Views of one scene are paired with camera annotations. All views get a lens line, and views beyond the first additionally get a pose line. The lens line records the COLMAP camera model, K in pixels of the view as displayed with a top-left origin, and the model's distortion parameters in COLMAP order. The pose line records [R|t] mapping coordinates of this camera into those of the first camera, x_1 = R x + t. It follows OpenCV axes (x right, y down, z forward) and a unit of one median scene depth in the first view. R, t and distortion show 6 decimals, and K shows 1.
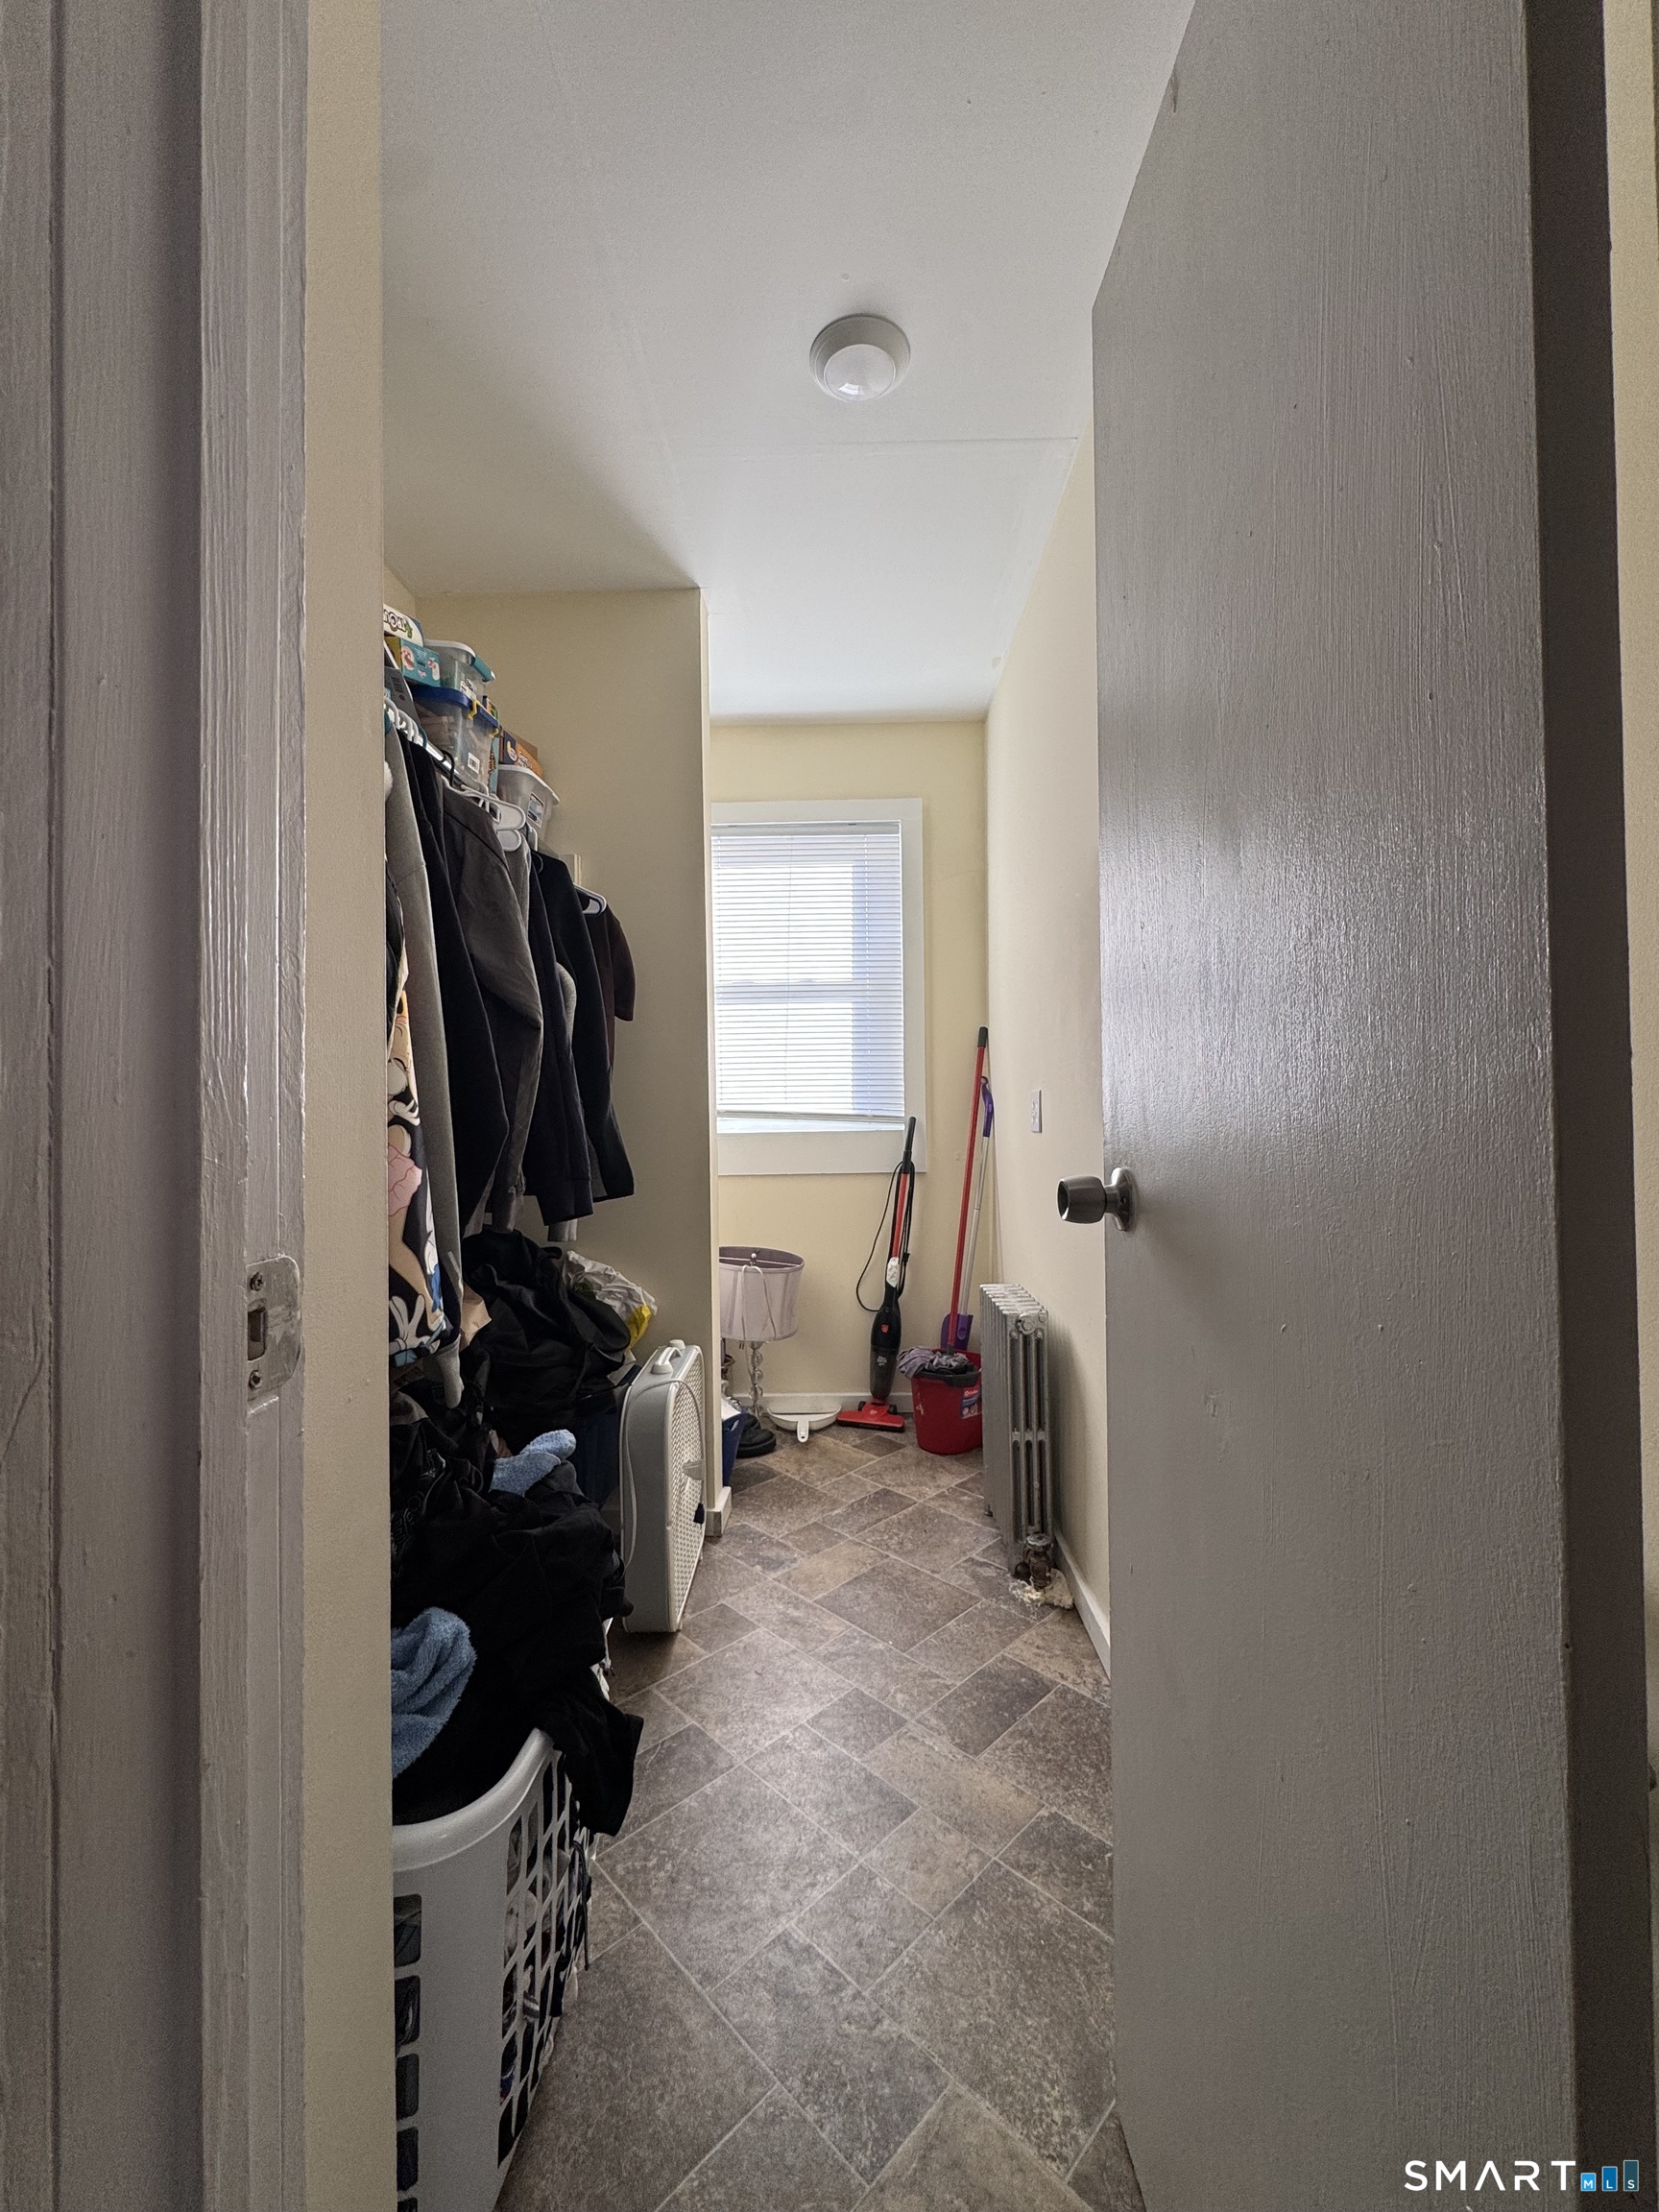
lens RADIAL K [[880.6, 0, 831.9], [0, 880.6, 1101.7], [0, 0, 1]] dist [-0.001849, 0.004331]
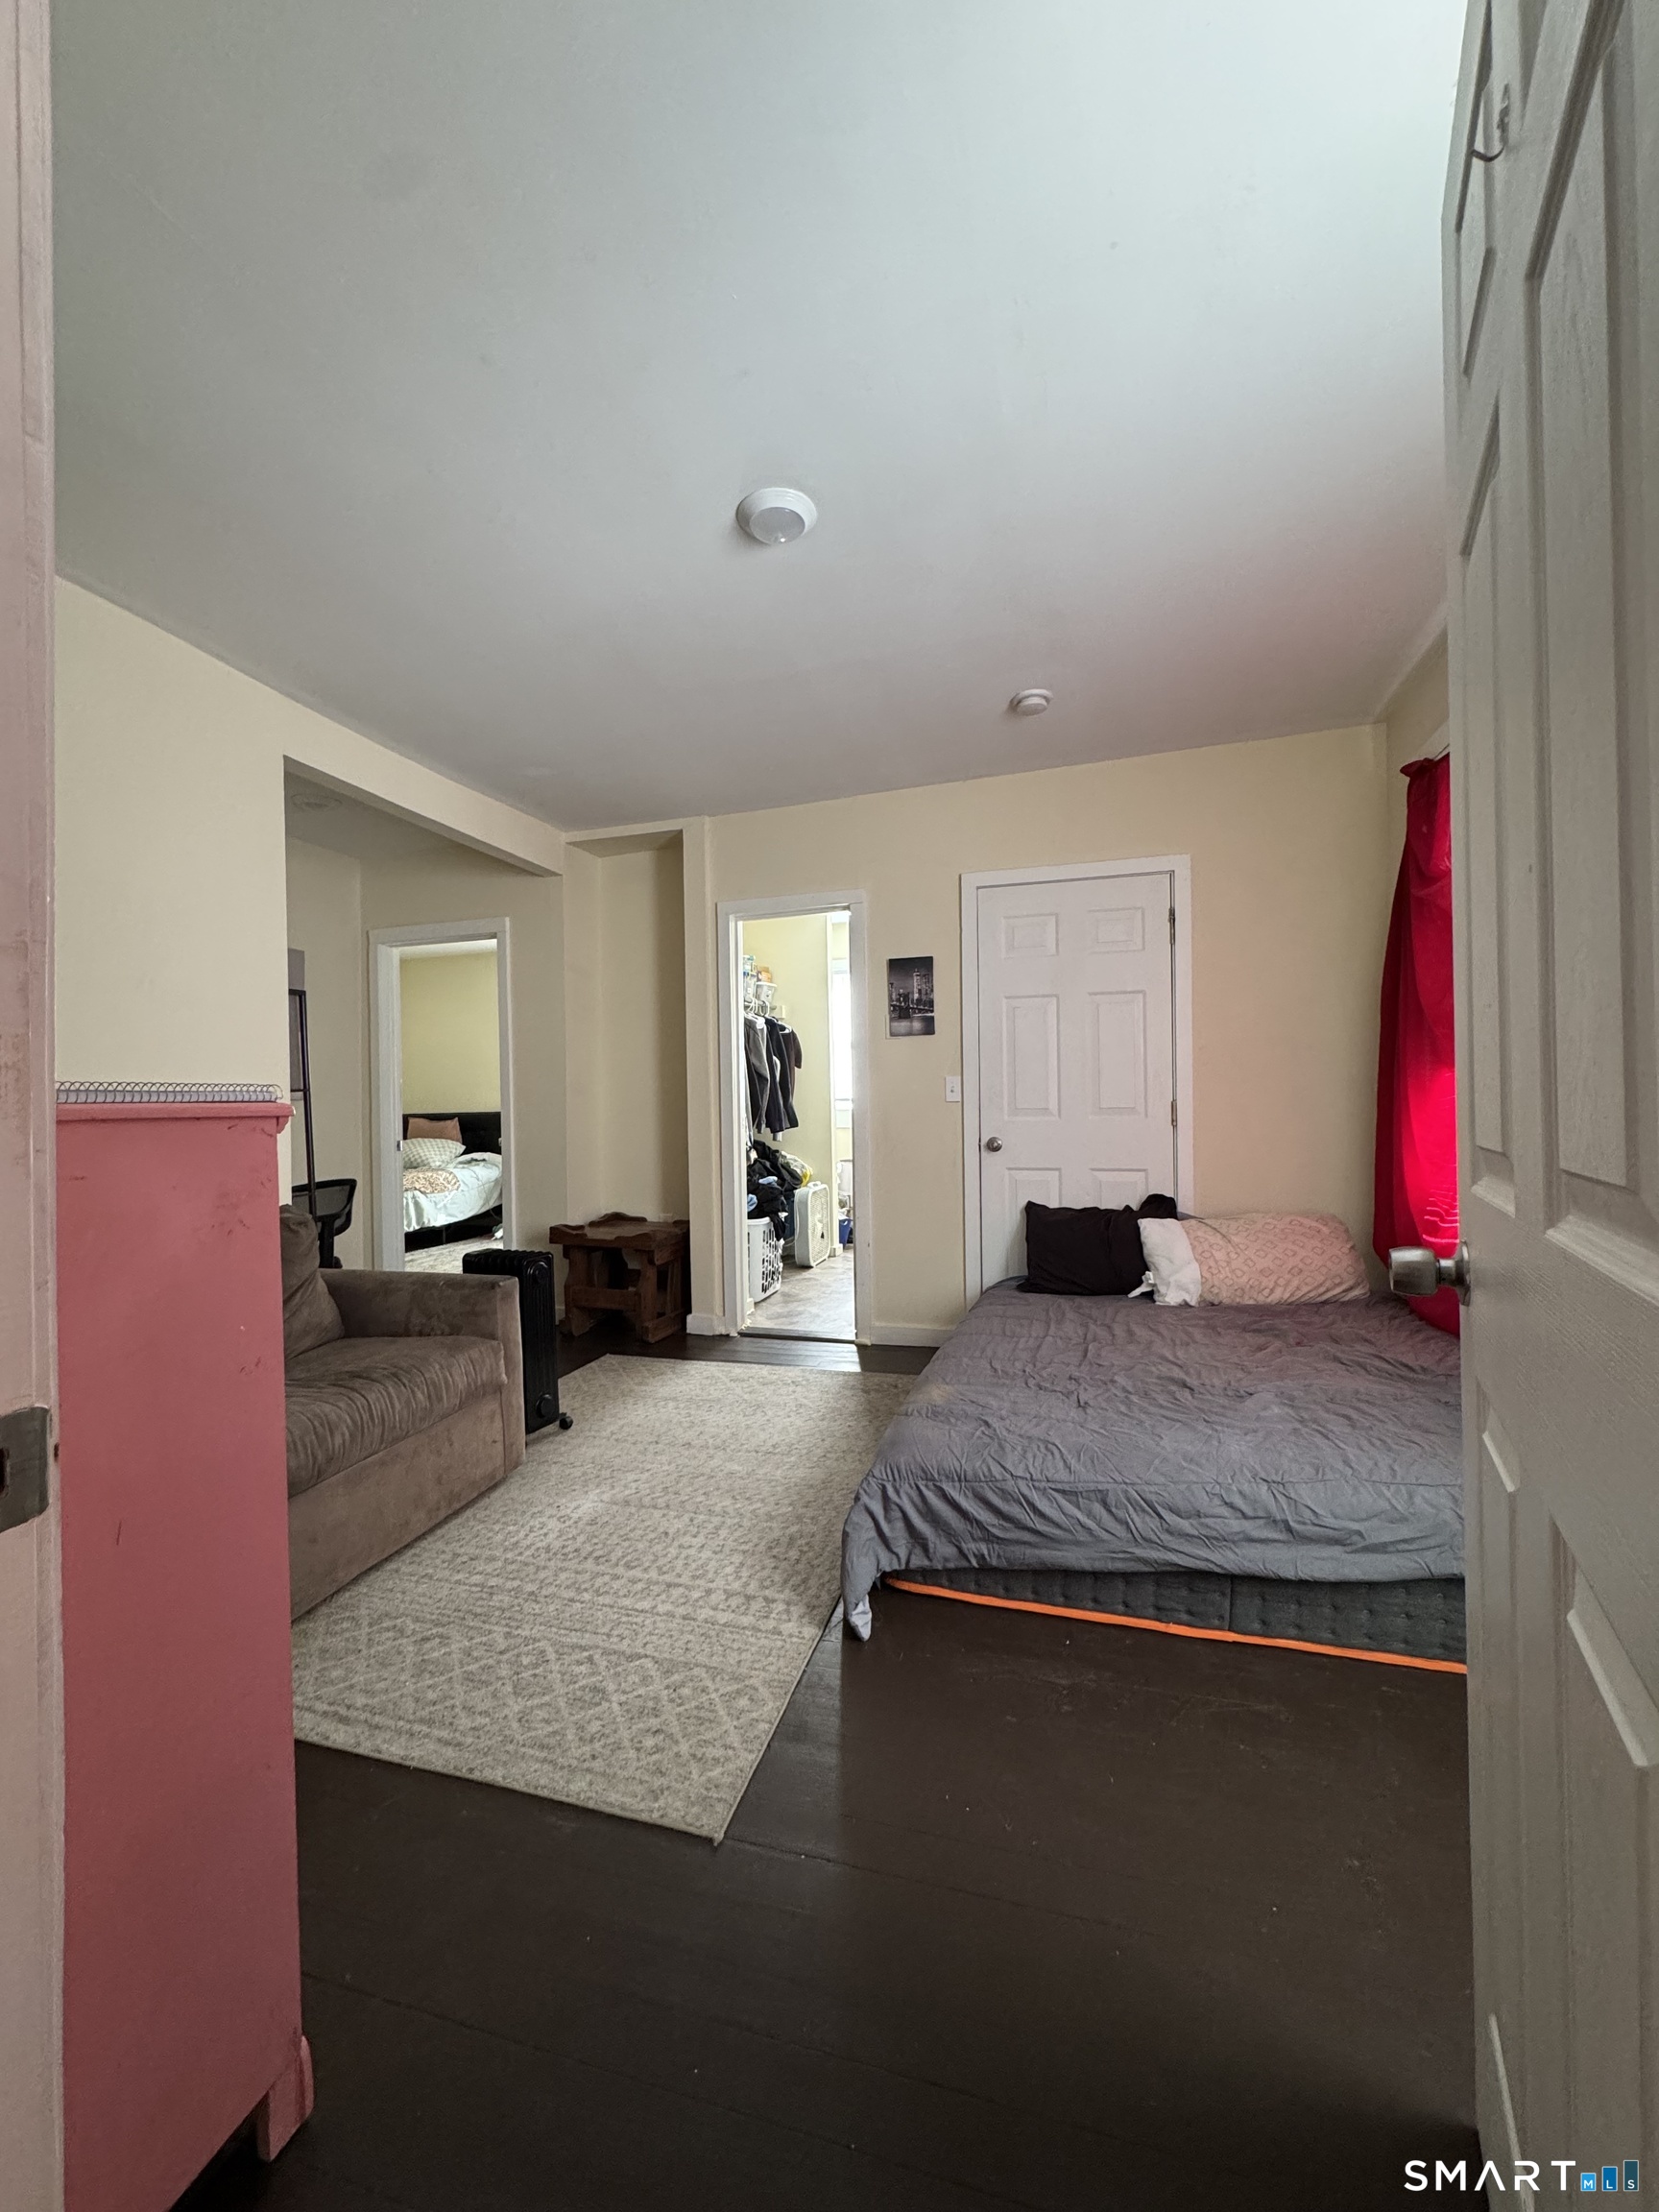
lens RADIAL K [[880.6, 0, 831.9], [0, 880.6, 1101.7], [0, 0, 1]] dist [-0.001849, 0.004331]
pose [[0.965458, -0.004872, -0.260513, 0.672210], [0.009673, 0.999806, 0.017152, -0.034497], [0.260379, -0.019080, 0.965318, -1.897923]]
